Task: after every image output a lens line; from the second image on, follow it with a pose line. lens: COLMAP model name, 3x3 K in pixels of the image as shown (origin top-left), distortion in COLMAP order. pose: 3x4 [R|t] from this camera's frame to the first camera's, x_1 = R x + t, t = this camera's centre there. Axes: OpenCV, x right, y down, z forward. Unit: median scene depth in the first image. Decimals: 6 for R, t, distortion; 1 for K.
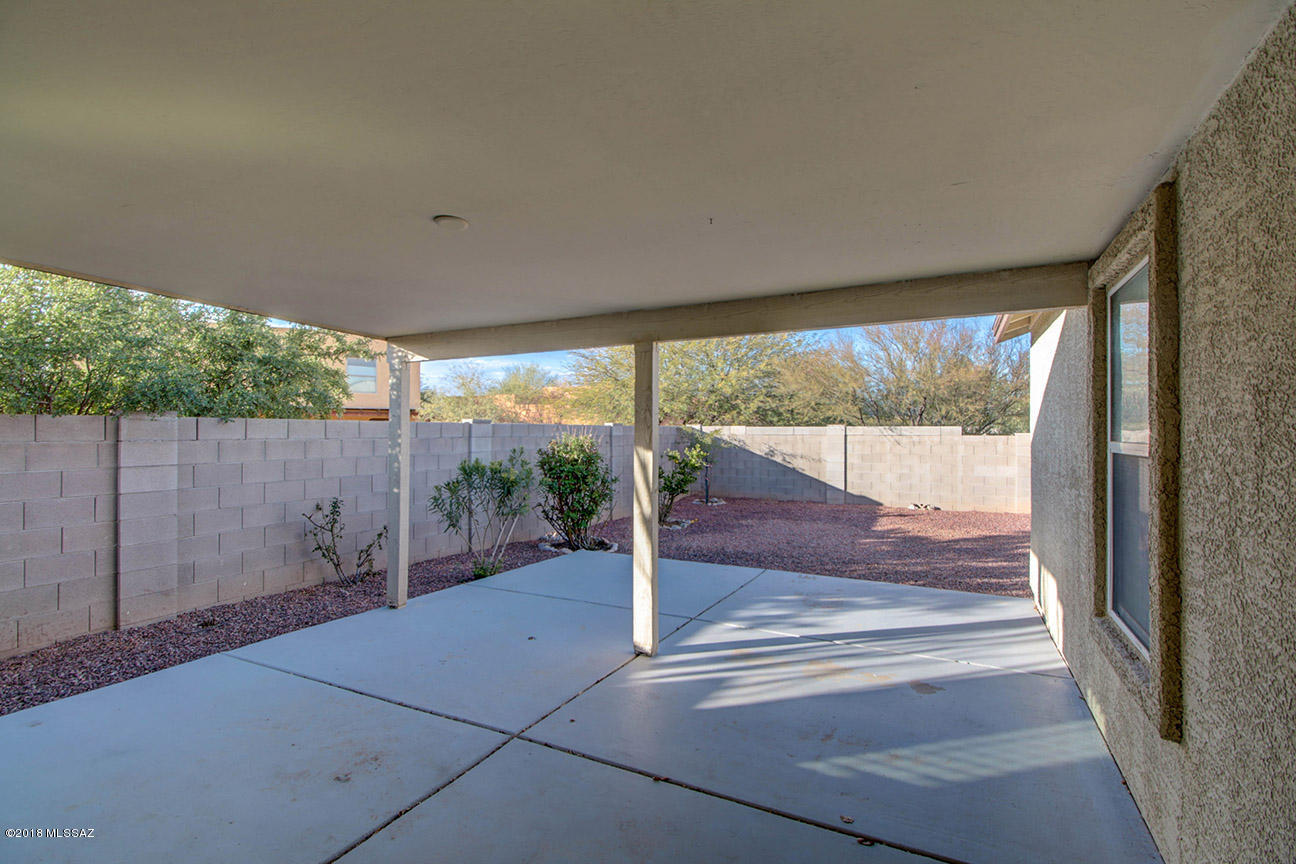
lens RADIAL K [[603.9, 0, 646.6], [0, 603.9, 422.8], [0, 0, 1]] dist [0.000239, -0.000002]
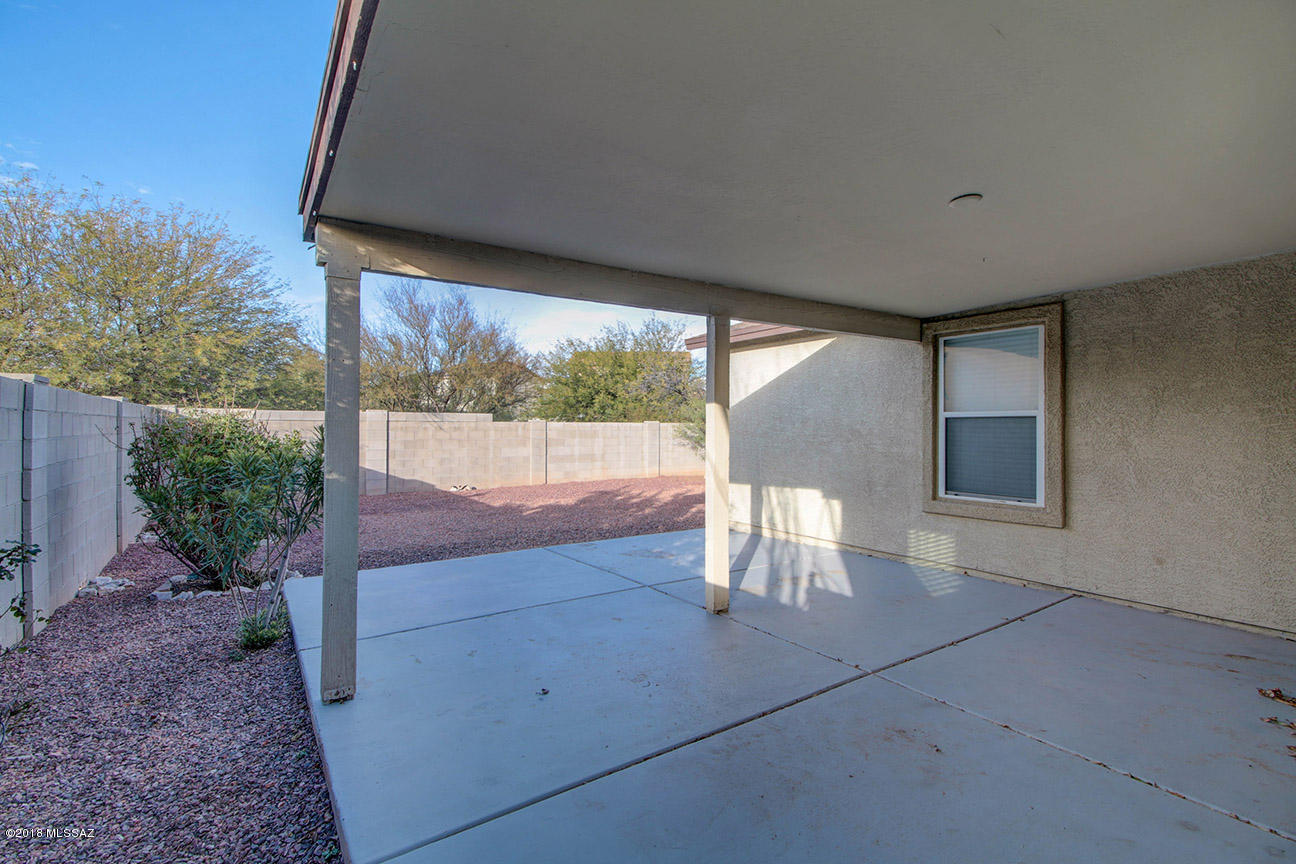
lens RADIAL K [[596.2, 0, 650.0], [0, 596.2, 429.0], [0, 0, 1]] dist [0.006411, 0.000116]
pose [[0.487403, -0.003803, 0.873169, -0.312497], [-0.013835, 0.999831, 0.012077, 0.016905], [-0.873068, -0.017967, 0.487268, 0.192950]]
